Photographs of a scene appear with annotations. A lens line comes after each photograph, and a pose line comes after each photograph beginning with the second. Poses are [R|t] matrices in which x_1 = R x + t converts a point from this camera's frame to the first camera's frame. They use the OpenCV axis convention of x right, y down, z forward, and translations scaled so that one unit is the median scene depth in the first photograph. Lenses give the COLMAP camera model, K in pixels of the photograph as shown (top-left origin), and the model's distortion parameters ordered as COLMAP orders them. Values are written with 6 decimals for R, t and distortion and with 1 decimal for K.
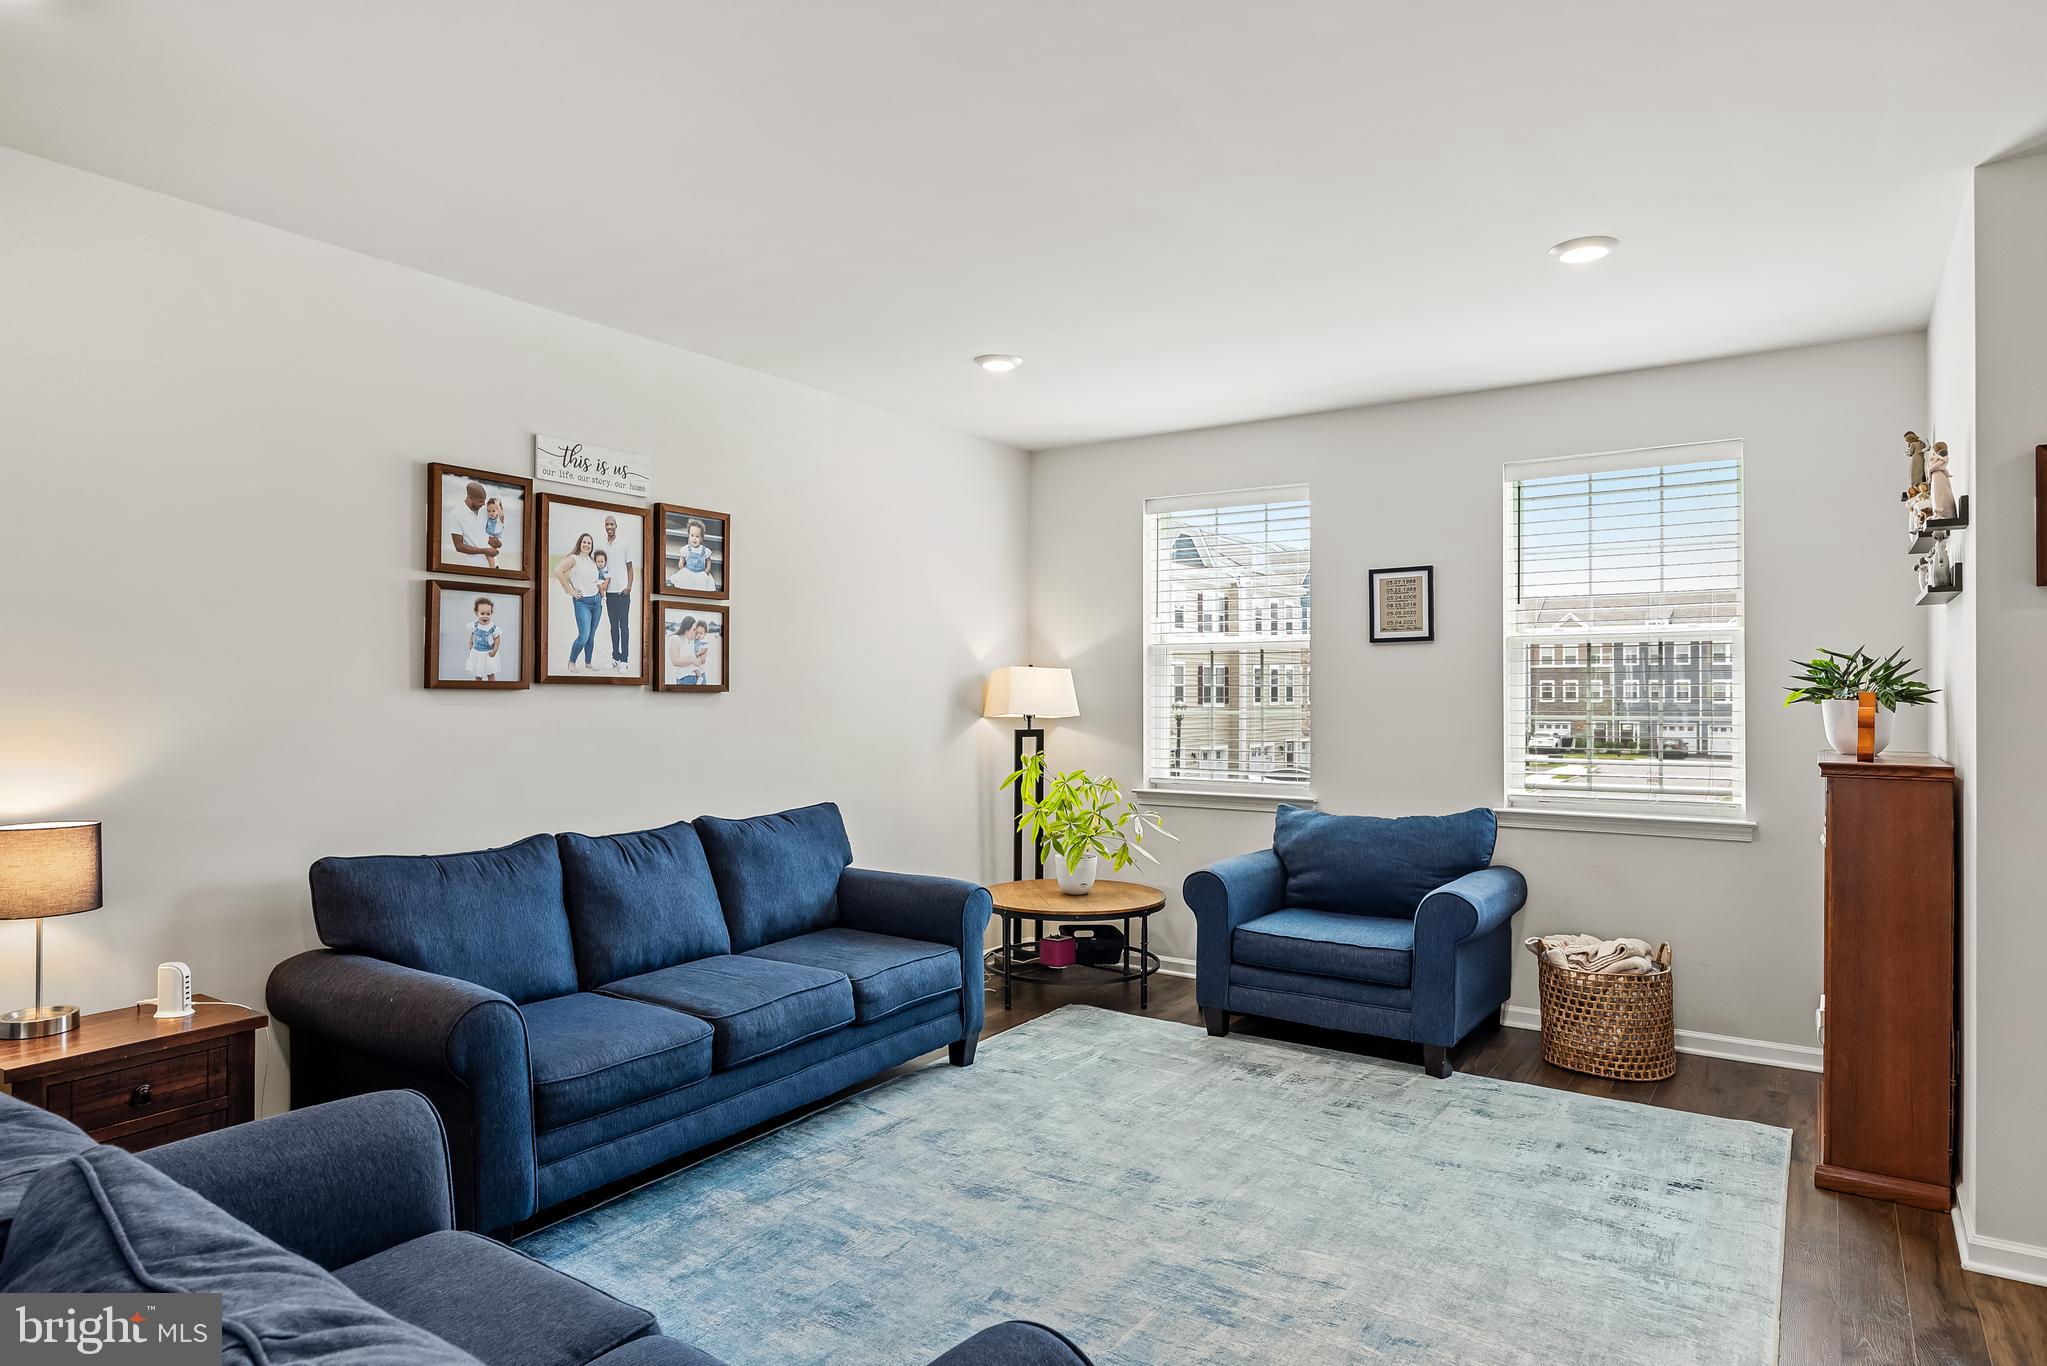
lens RADIAL K [[1157.3, 0, 1036.6], [0, 1157.3, 684.7], [0, 0, 1]] dist [0.001771, -0.004974]
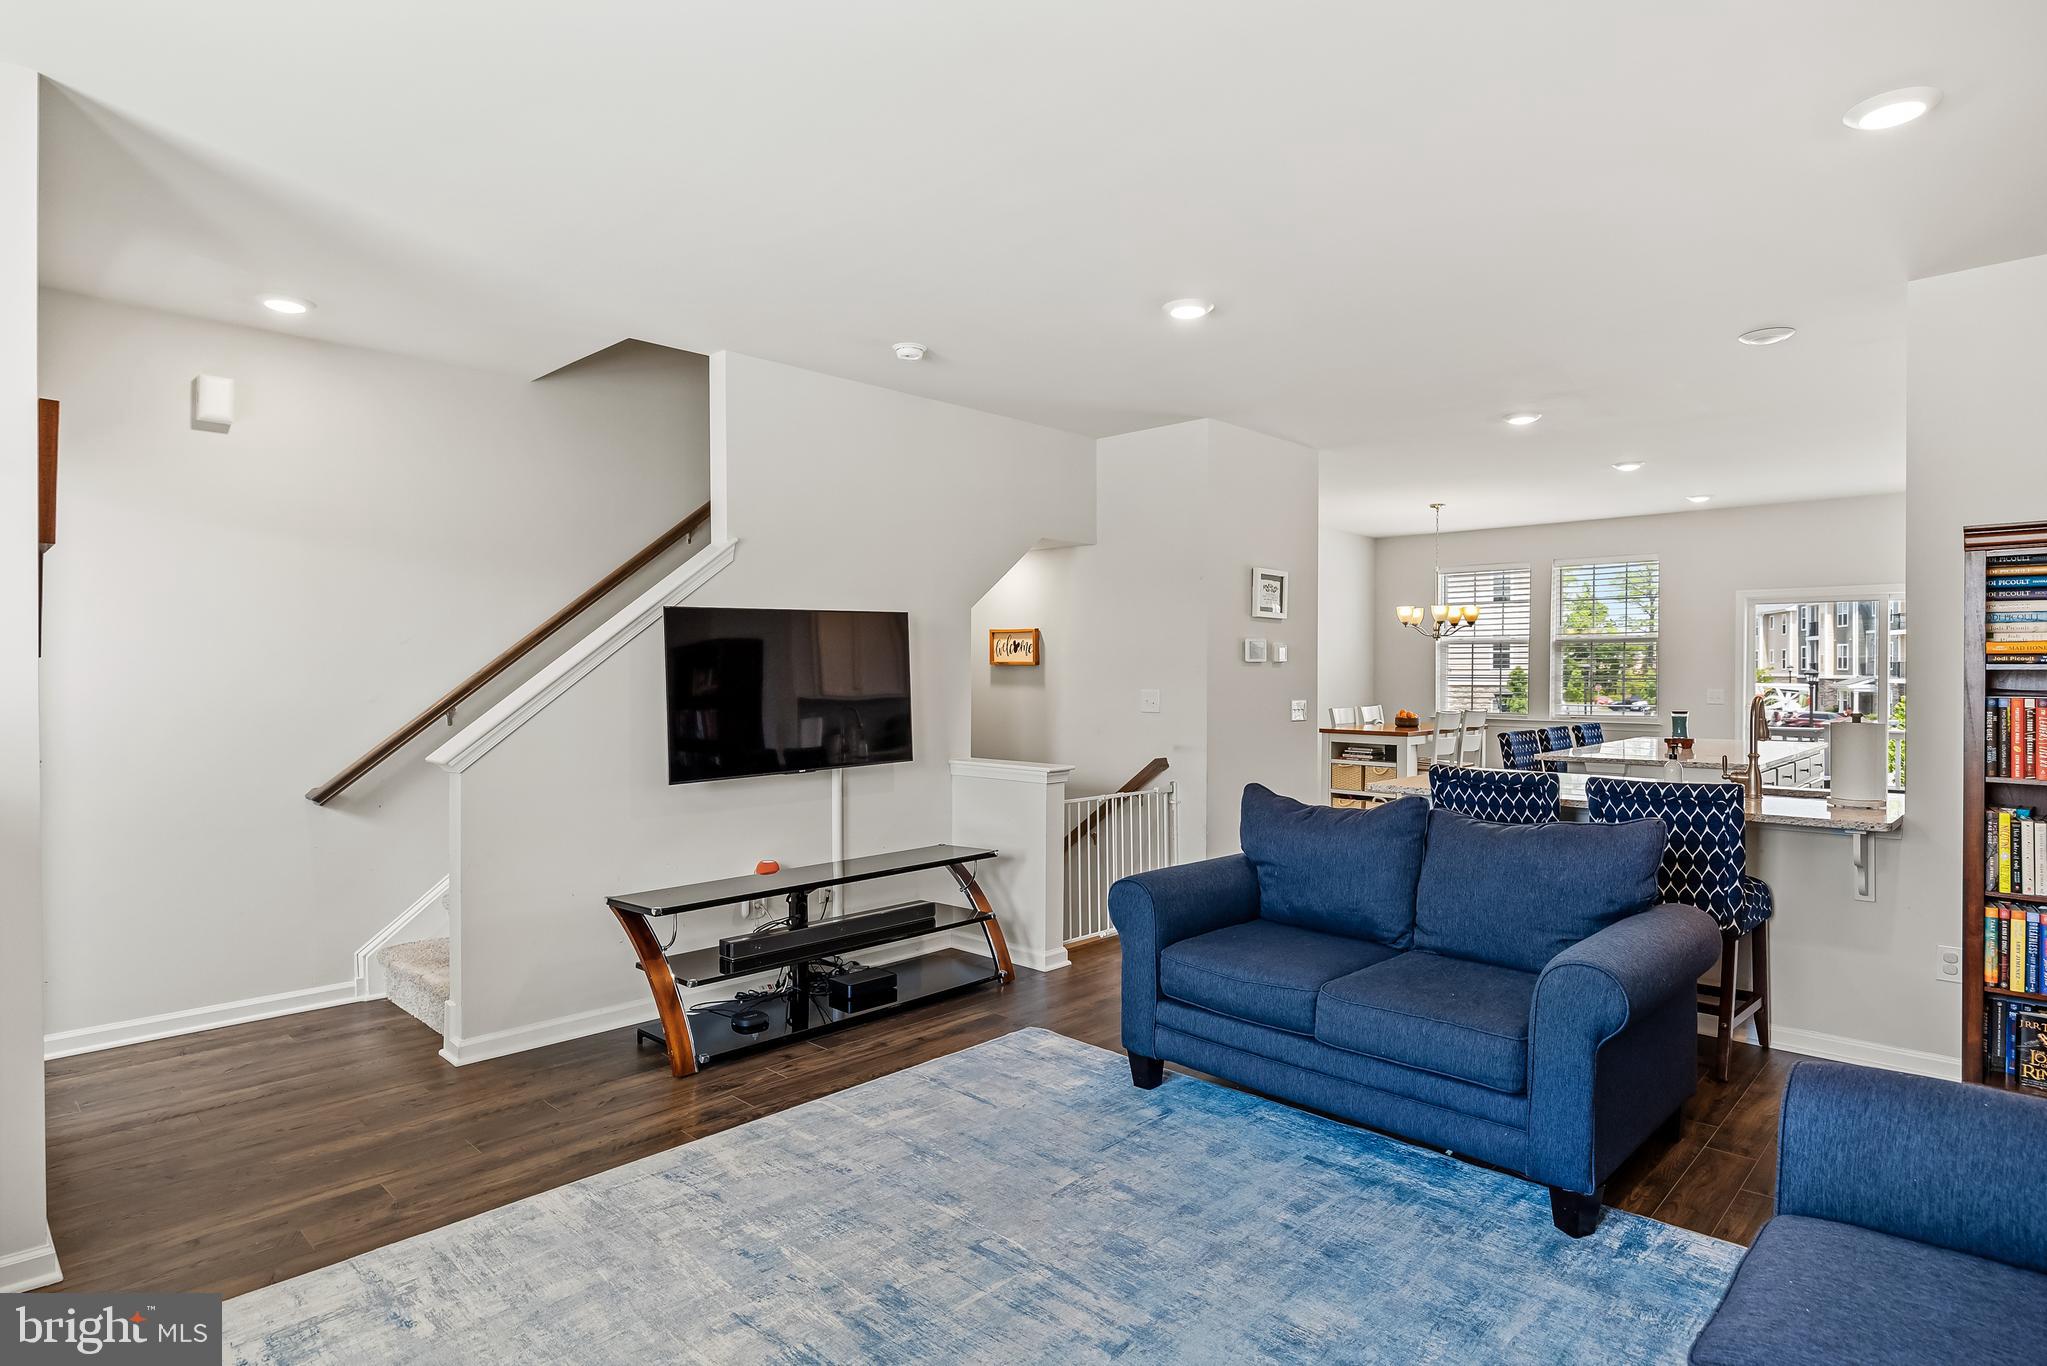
lens RADIAL K [[1107.6, 0, 1023.0], [0, 1107.6, 677.6], [0, 0, 1]] dist [-0.000503, -0.000023]
pose [[-0.981797, -0.001779, 0.189926, -0.121045], [-0.000823, 0.999987, 0.005109, 0.021055], [-0.189933, 0.004859, -0.981785, 1.825167]]
